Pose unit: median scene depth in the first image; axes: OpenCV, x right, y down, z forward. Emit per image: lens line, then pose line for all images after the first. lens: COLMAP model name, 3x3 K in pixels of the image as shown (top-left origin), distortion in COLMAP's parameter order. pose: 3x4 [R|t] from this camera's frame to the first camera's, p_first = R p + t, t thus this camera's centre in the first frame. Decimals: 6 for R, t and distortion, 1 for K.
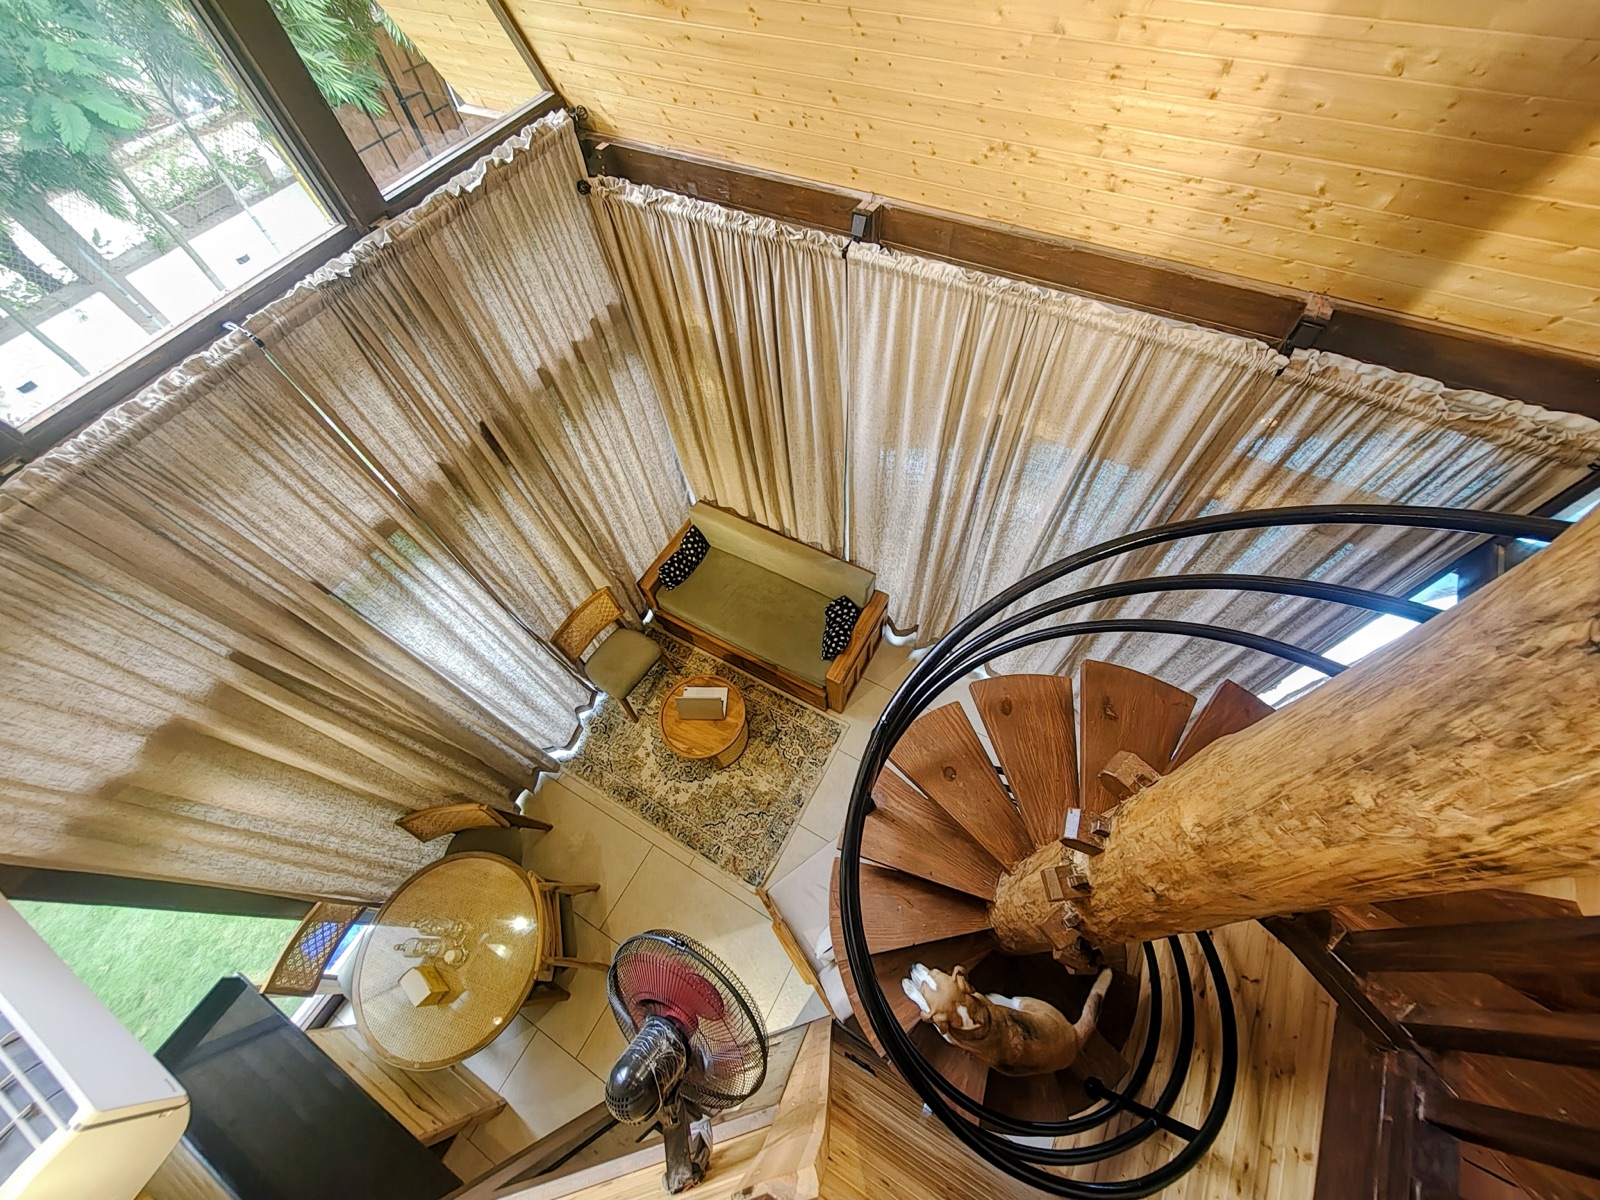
lens RADIAL K [[609.4, 0, 807.5], [0, 609.4, 596.8], [0, 0, 1]] dist [-0.001567, -0.000224]
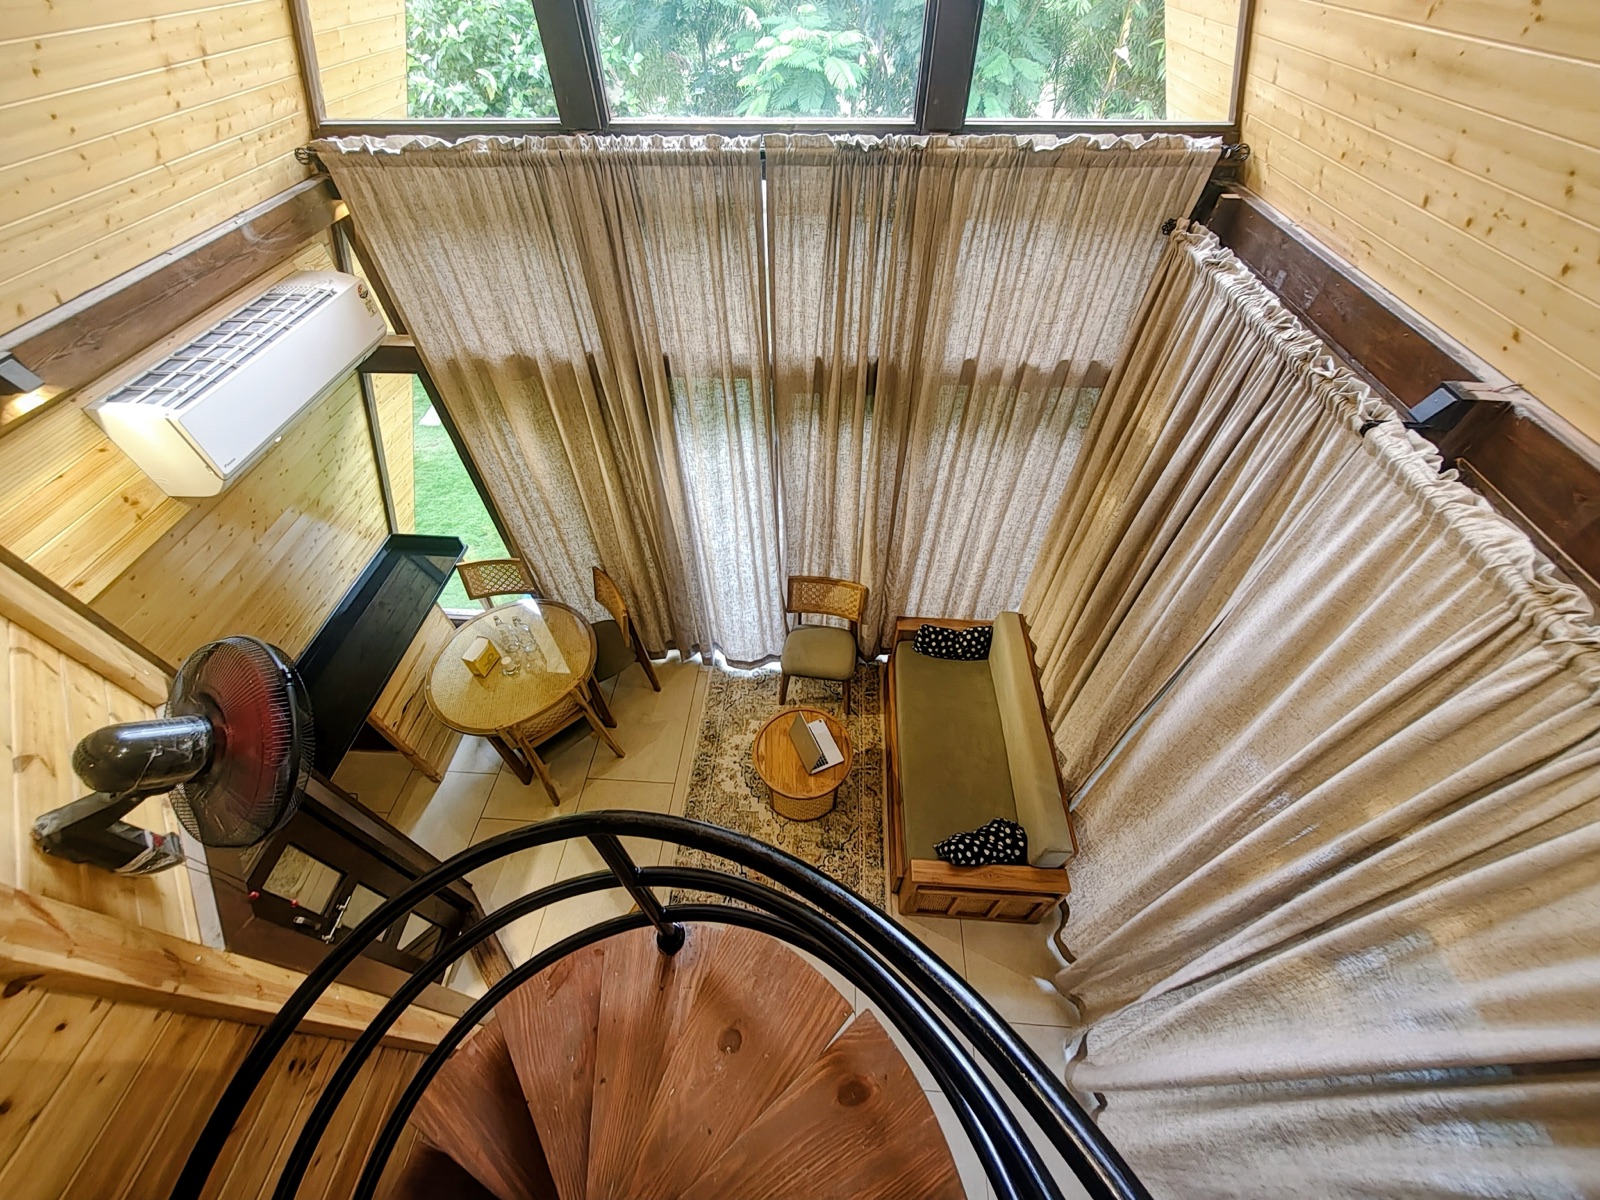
lens RADIAL K [[609.4, 0, 799.0], [0, 609.4, 601.5], [0, 0, 1]] dist [-0.001567, -0.000224]
pose [[0.432019, 0.712055, -0.553477, 0.223871], [-0.781899, 0.601556, 0.163595, -0.107408], [0.449436, 0.362087, 0.816639, 0.278015]]
